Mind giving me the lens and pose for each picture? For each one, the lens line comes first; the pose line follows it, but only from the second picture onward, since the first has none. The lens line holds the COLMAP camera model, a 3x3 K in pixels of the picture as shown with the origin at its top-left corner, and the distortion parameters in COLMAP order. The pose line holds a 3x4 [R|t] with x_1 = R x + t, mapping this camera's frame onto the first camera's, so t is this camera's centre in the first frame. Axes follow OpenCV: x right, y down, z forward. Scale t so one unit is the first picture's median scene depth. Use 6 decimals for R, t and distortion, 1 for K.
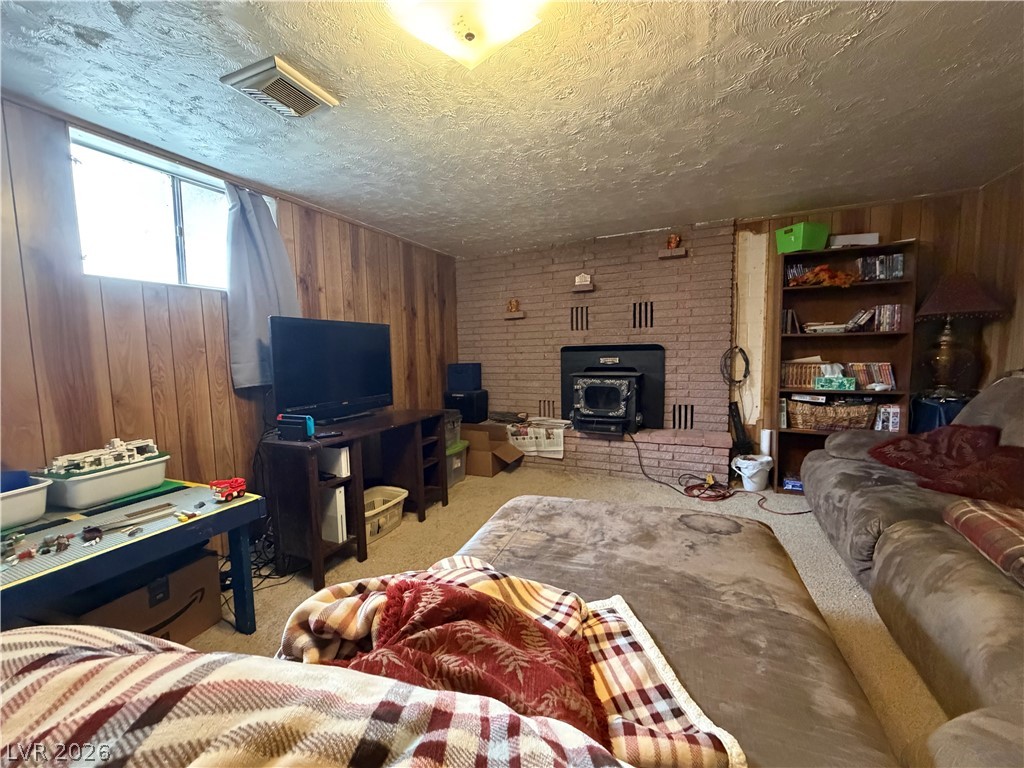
lens RADIAL K [[406.6, 0, 507.9], [0, 406.6, 386.0], [0, 0, 1]] dist [0.000191, 0.000159]
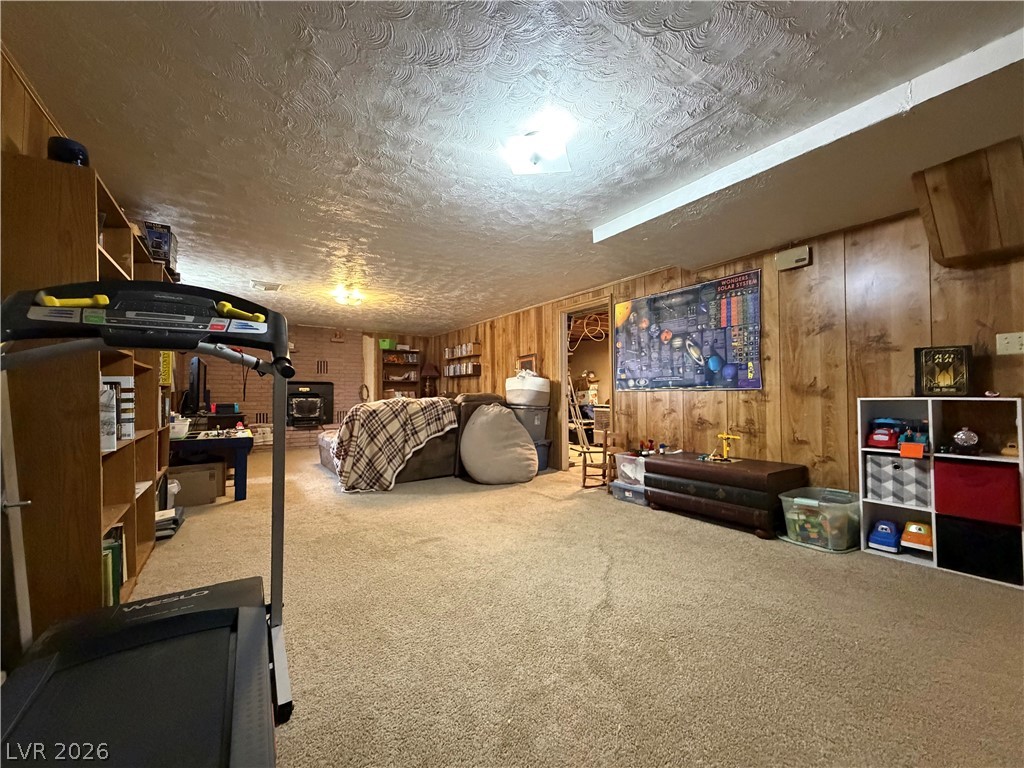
lens RADIAL K [[406.6, 0, 507.9], [0, 406.6, 386.0], [0, 0, 1]] dist [0.000191, 0.000159]
pose [[0.527922, 0.041260, 0.848290, -0.977874], [0.067134, 0.993666, -0.090111, 0.176870], [-0.846635, 0.104520, 0.521809, -0.900730]]
